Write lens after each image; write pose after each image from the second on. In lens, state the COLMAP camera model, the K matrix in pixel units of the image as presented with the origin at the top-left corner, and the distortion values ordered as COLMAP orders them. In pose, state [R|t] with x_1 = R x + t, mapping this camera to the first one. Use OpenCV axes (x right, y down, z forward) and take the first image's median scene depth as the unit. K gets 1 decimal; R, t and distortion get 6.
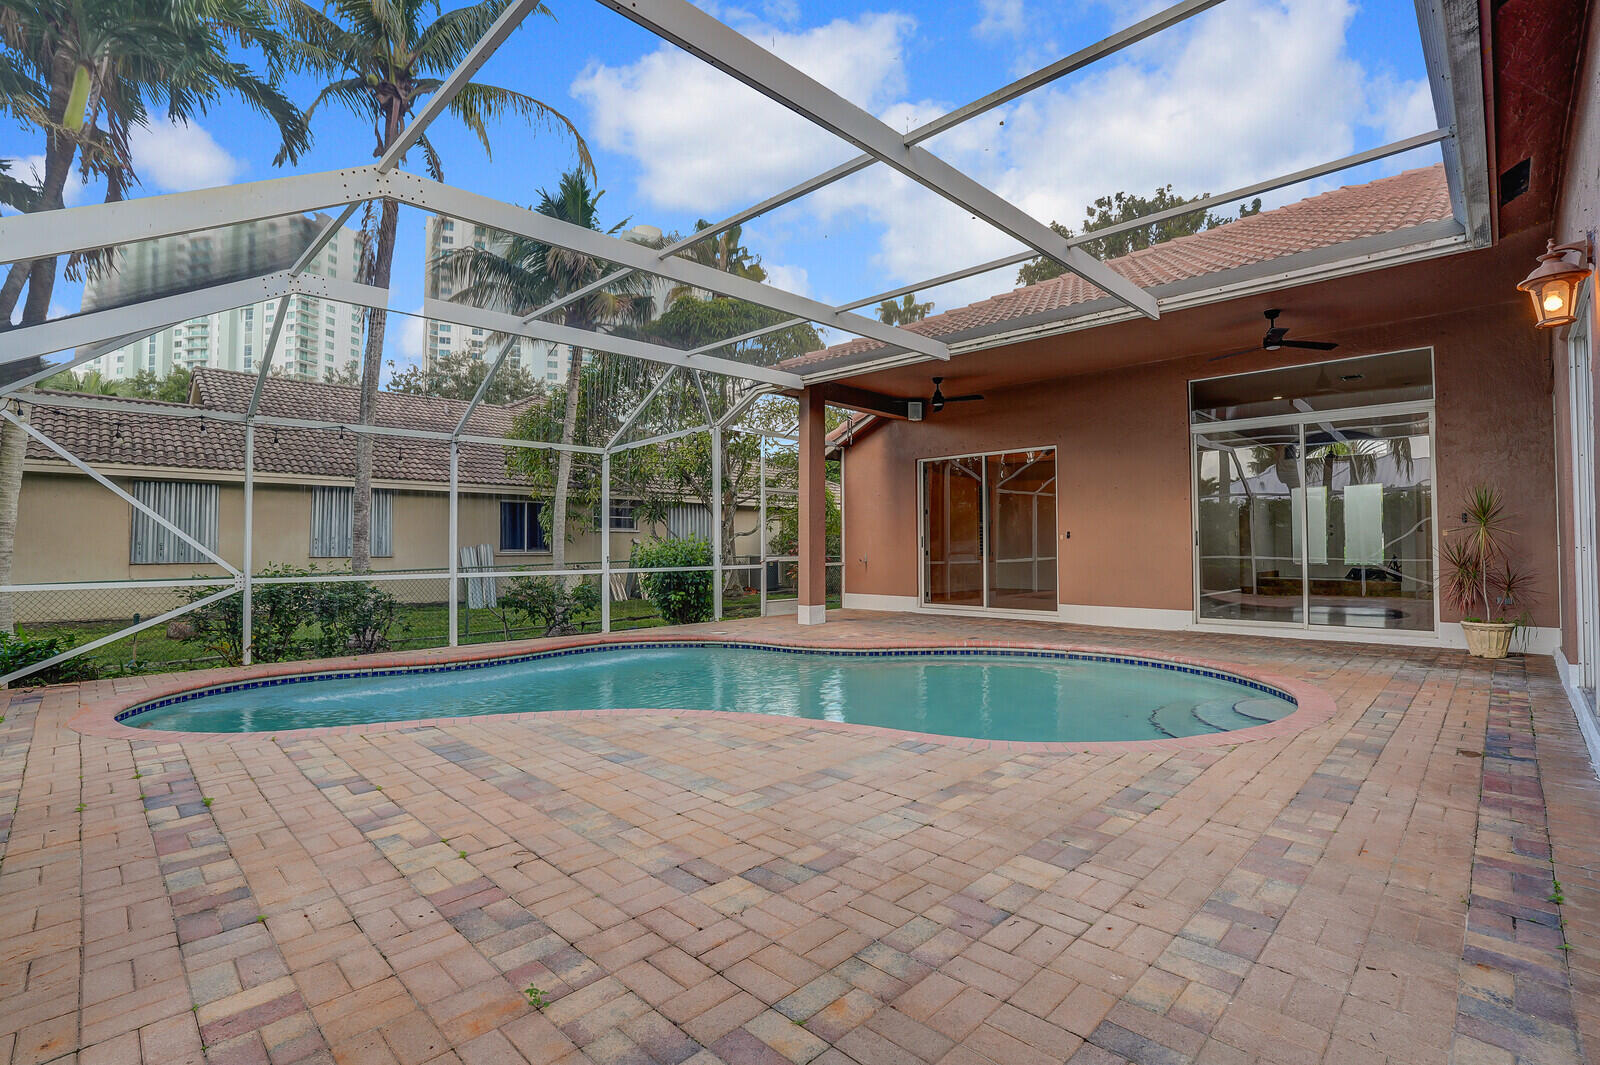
lens RADIAL K [[737.5, 0, 800.0], [0, 737.5, 532.5], [0, 0, 1]] dist [-0.035233, 0.000453]
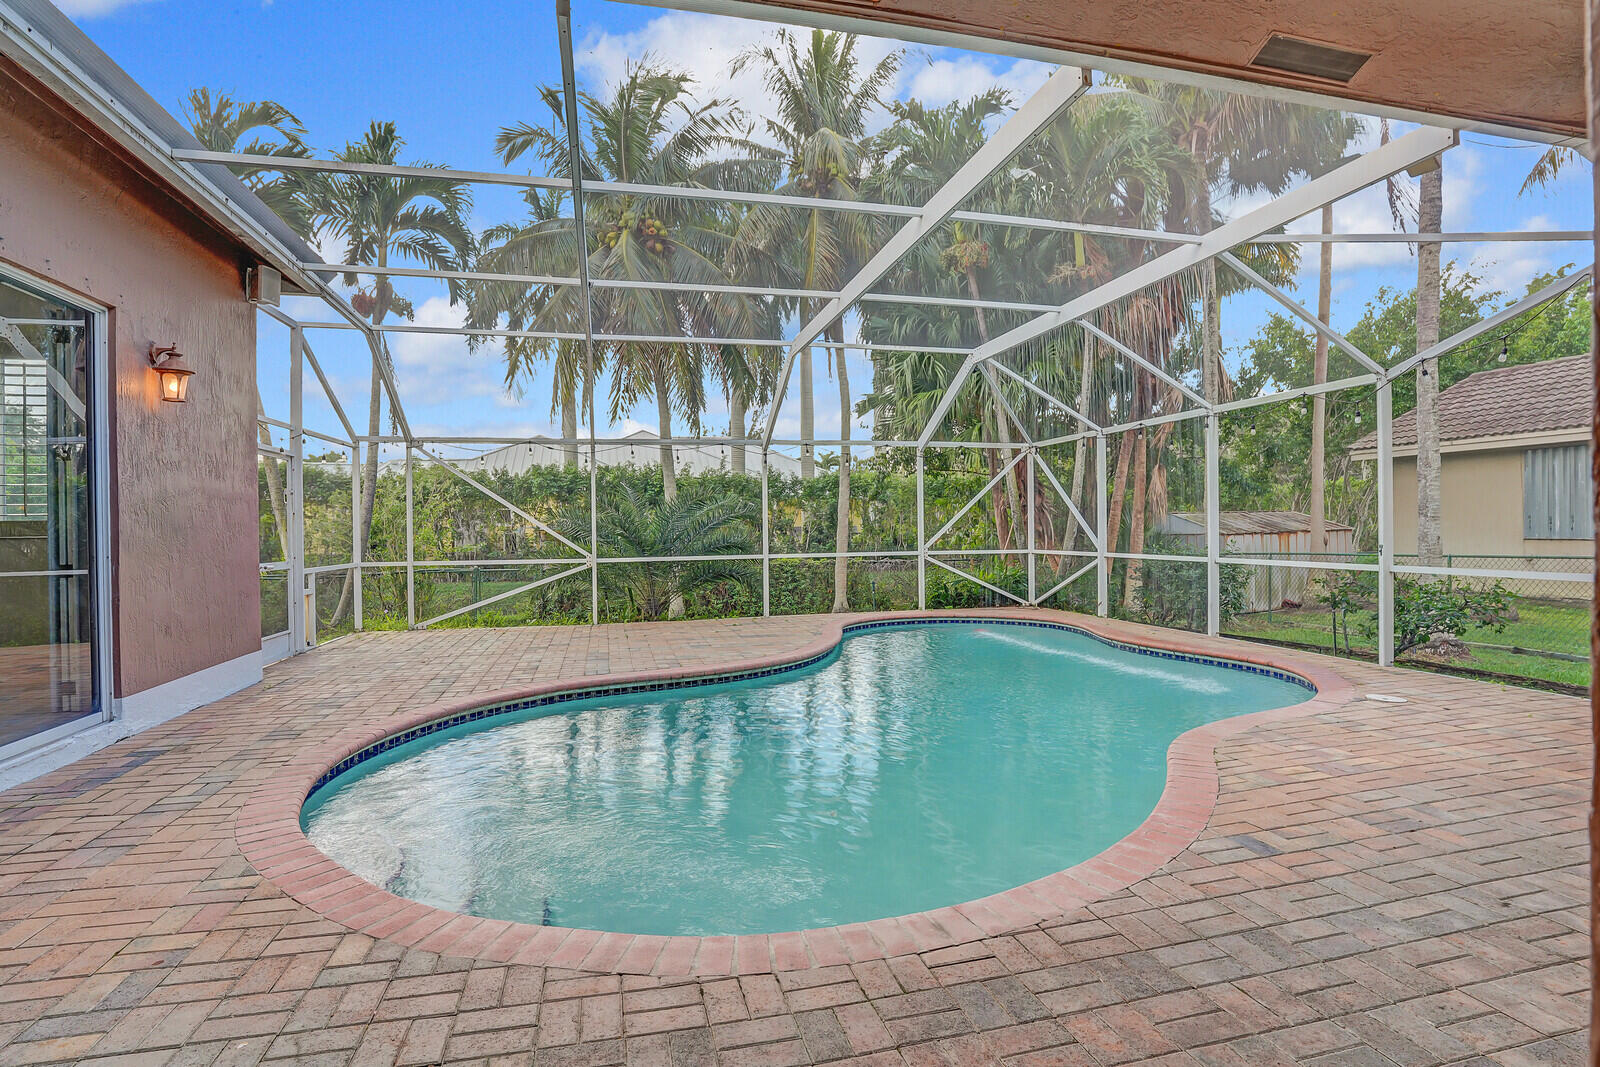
lens RADIAL K [[793.1, 0, 800.0], [0, 793.1, 533.5], [0, 0, 1]] dist [-0.043007, 0.000062]
pose [[-0.528240, 0.020720, -0.848842, 0.540333], [0.043090, 0.999068, -0.002428, -0.000840], [0.848001, -0.037860, -0.528641, 0.867769]]
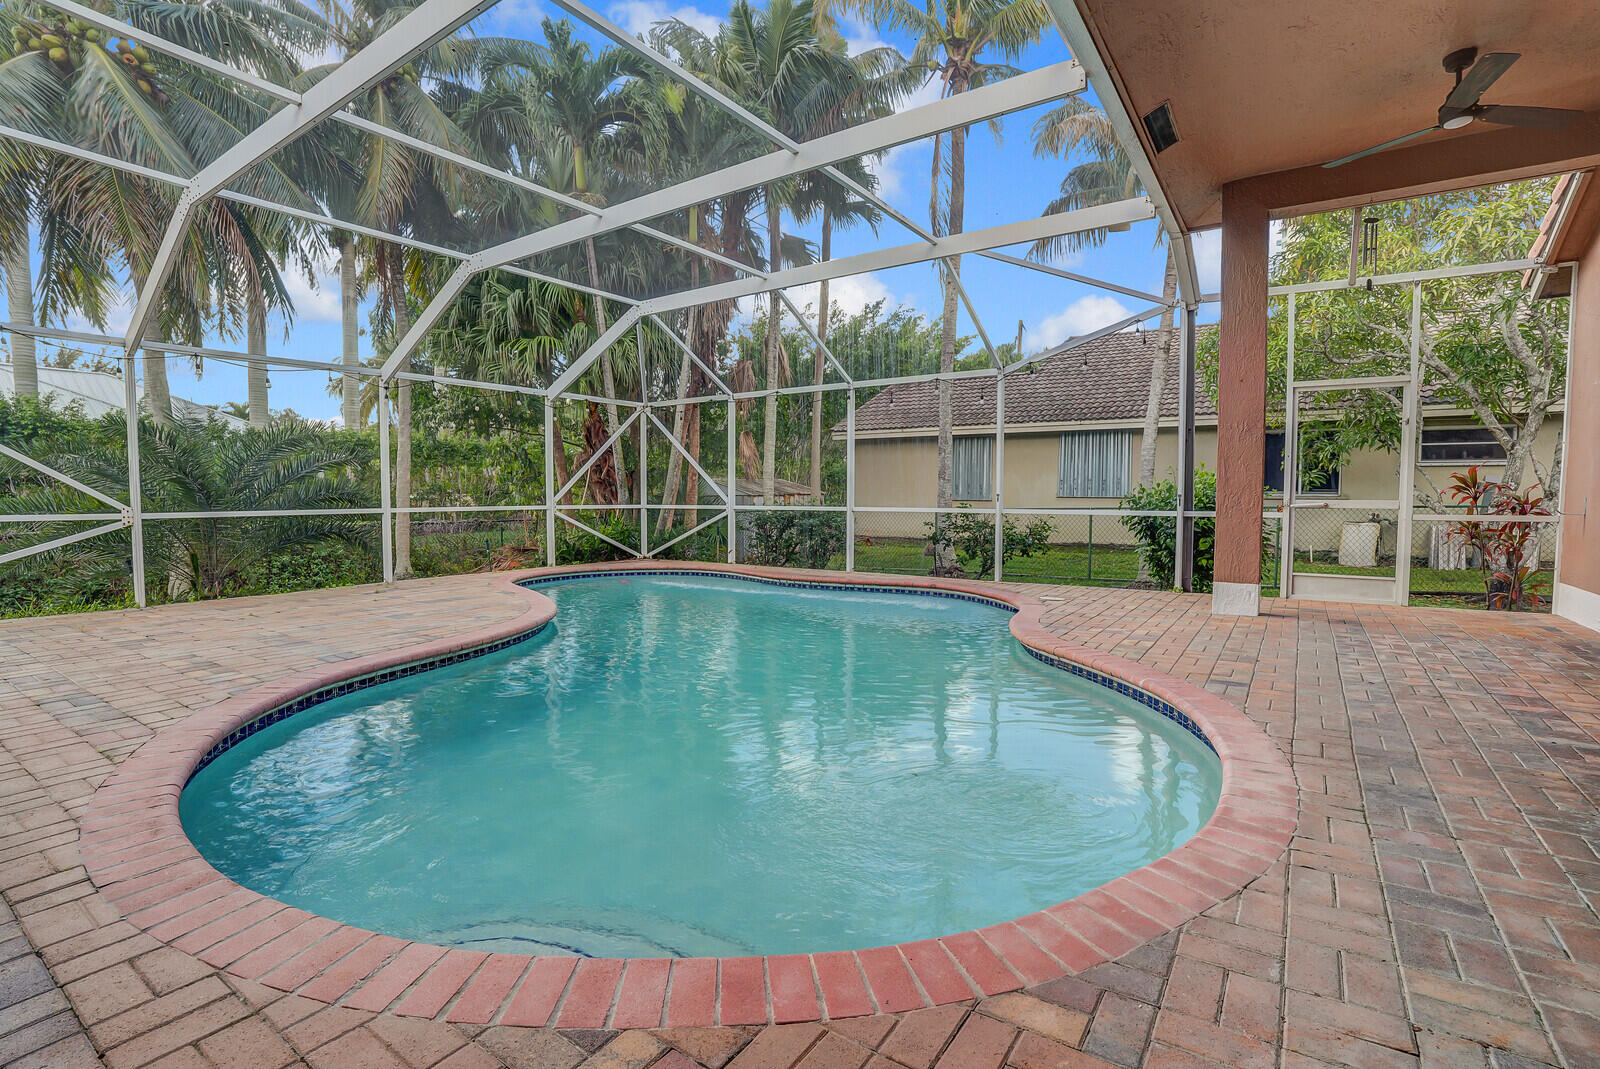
lens RADIAL K [[737.5, 0, 800.0], [0, 737.5, 534.5], [0, 0, 1]] dist [-0.035233, 0.000453]
pose [[0.173678, 0.062357, -0.982826, 0.546055], [0.027457, 0.997299, 0.068127, 0.009448], [0.984420, -0.038818, 0.171497, 0.571677]]
